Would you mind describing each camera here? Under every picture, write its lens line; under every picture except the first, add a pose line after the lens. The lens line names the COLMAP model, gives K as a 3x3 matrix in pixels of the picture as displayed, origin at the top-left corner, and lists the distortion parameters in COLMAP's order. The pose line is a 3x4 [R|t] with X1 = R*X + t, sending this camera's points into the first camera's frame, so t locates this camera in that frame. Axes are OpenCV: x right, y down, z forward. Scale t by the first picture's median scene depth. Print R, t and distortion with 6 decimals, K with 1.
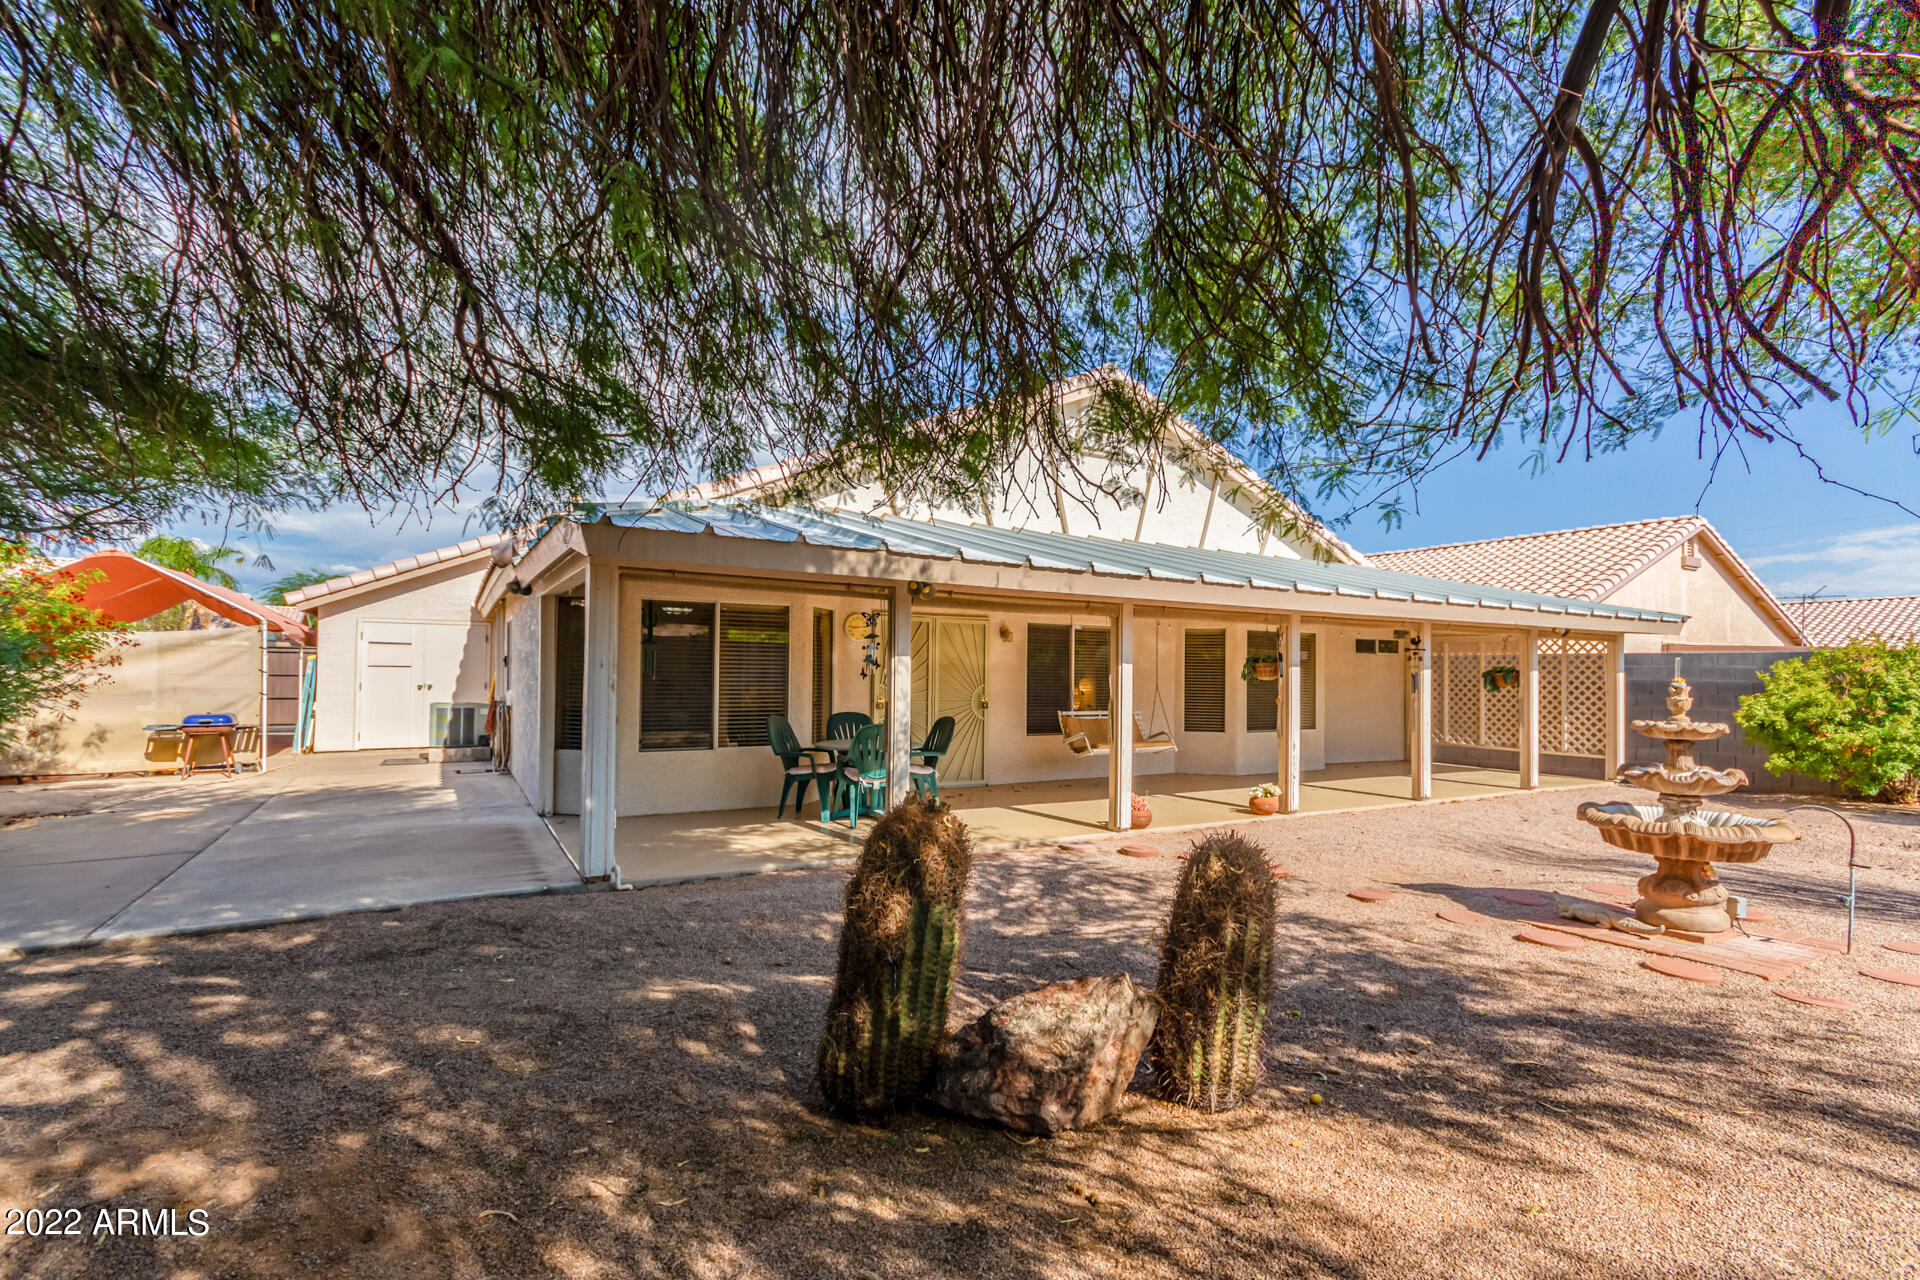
lens RADIAL K [[888.6, 0, 925.7], [0, 888.6, 655.9], [0, 0, 1]] dist [0.017729, -0.000137]
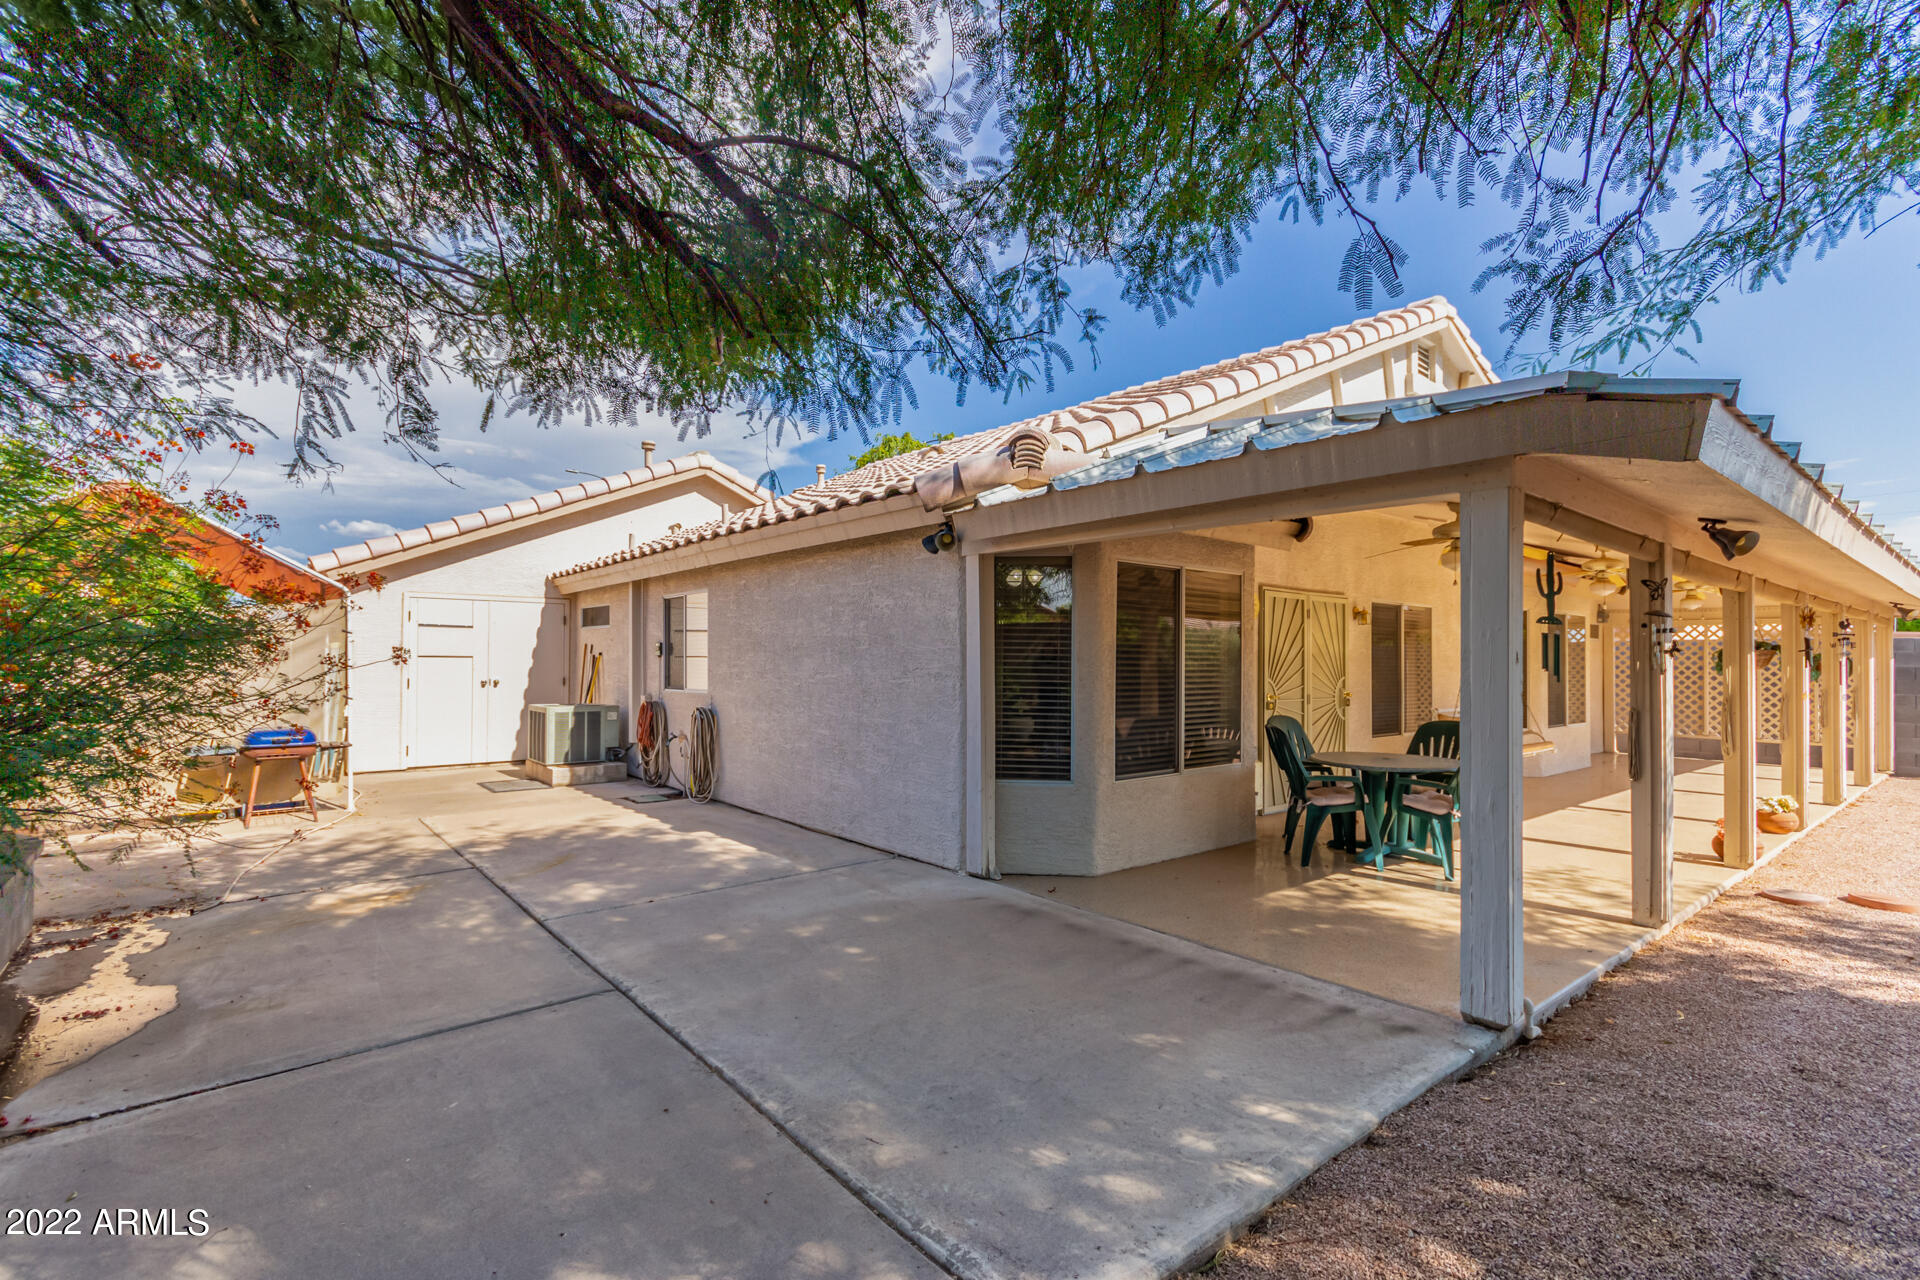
lens RADIAL K [[888.6, 0, 925.7], [0, 888.6, 655.9], [0, 0, 1]] dist [0.017729, -0.000137]
pose [[0.985375, -0.003250, 0.170366, -0.362358], [0.000485, 0.999868, 0.016267, -0.001109], [-0.170397, -0.015946, 0.985247, 0.207523]]
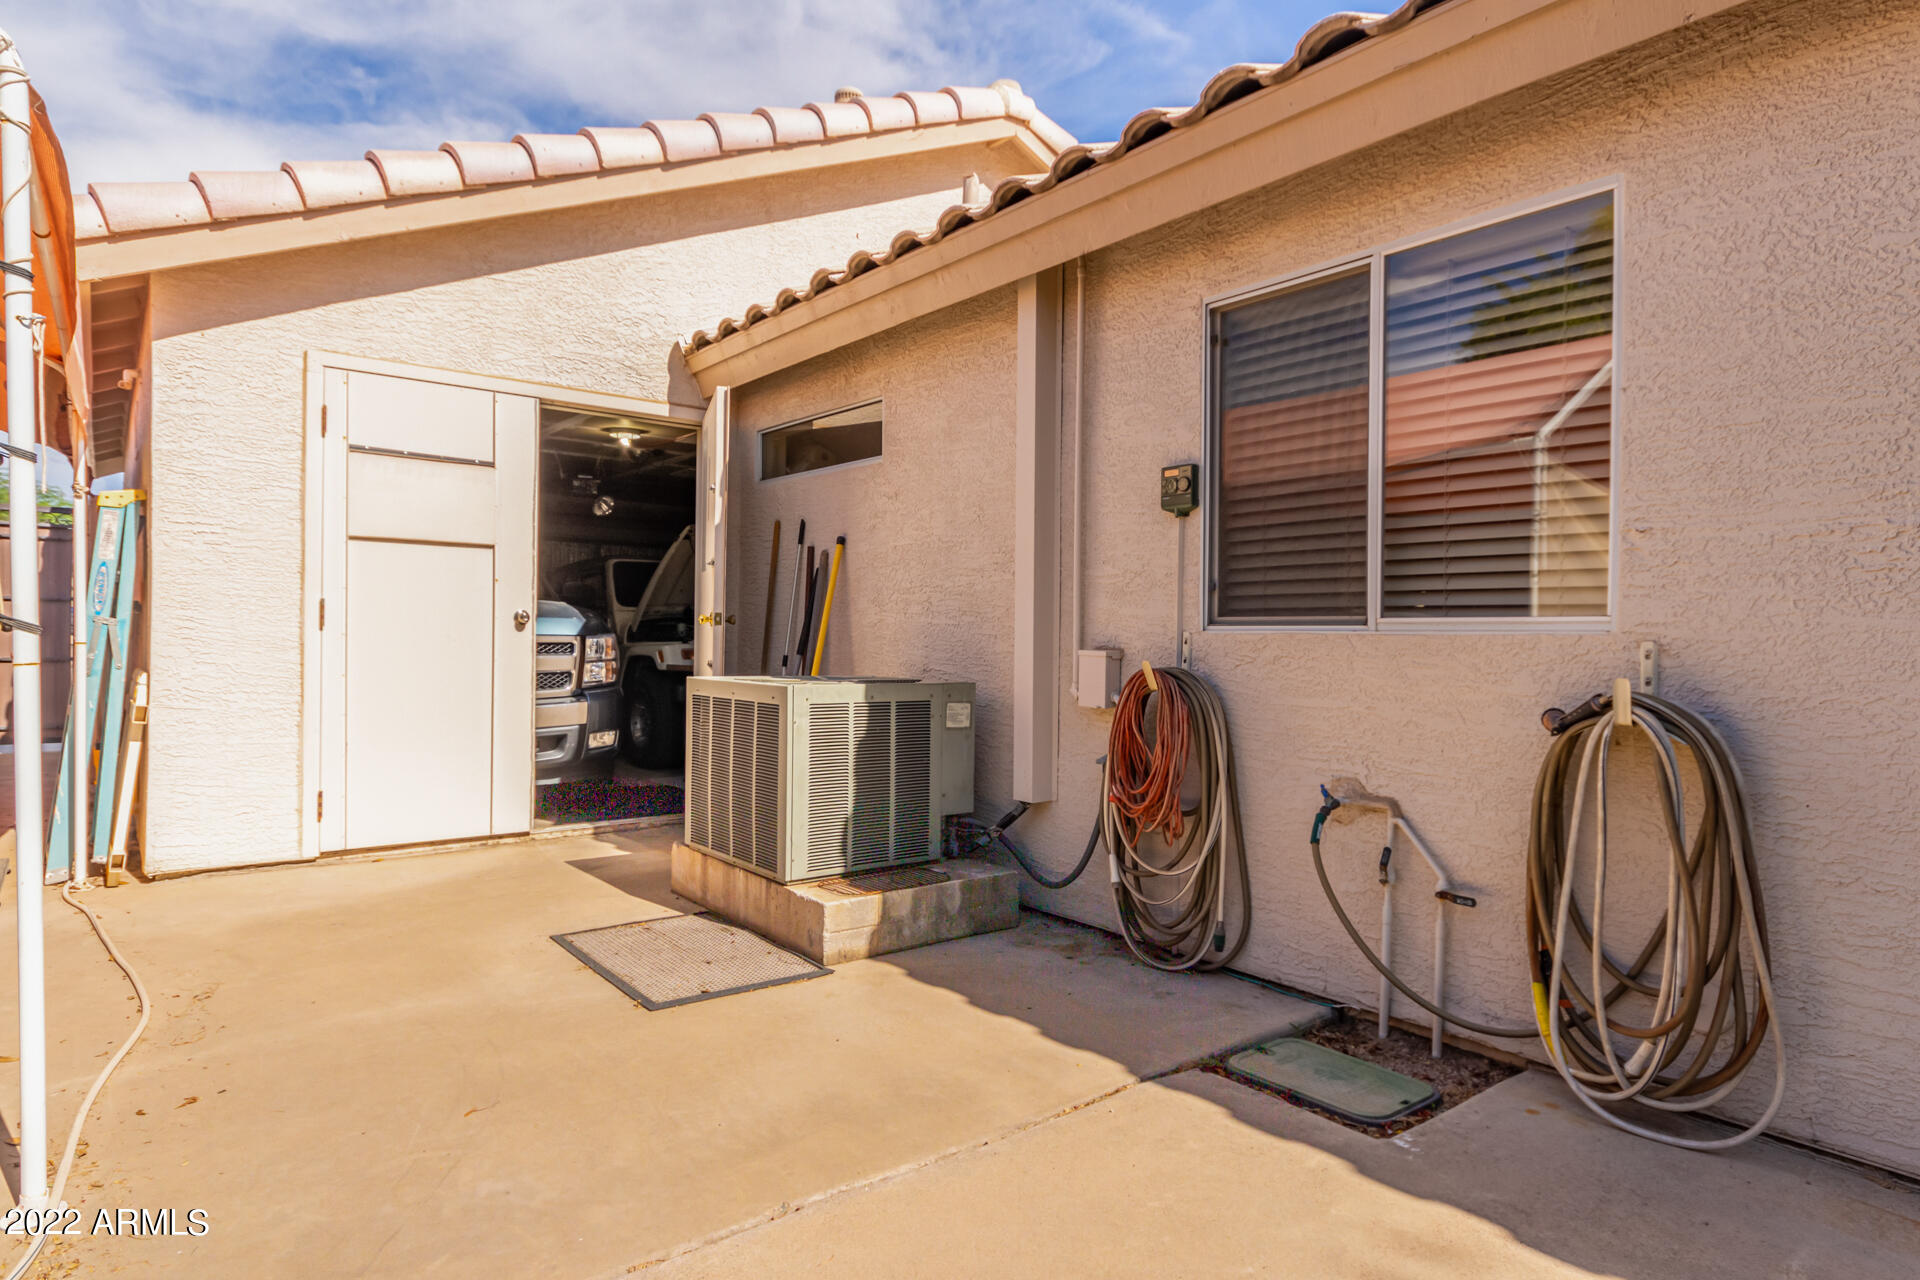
lens RADIAL K [[1063.4, 0, 917.9], [0, 1063.4, 636.3], [0, 0, 1]] dist [0.003253, 0.000605]
pose [[0.985151, 0.006307, 0.171575, -0.558324], [-0.010472, 0.999672, 0.023378, 0.034725], [-0.171371, -0.024827, 0.984894, 0.724406]]
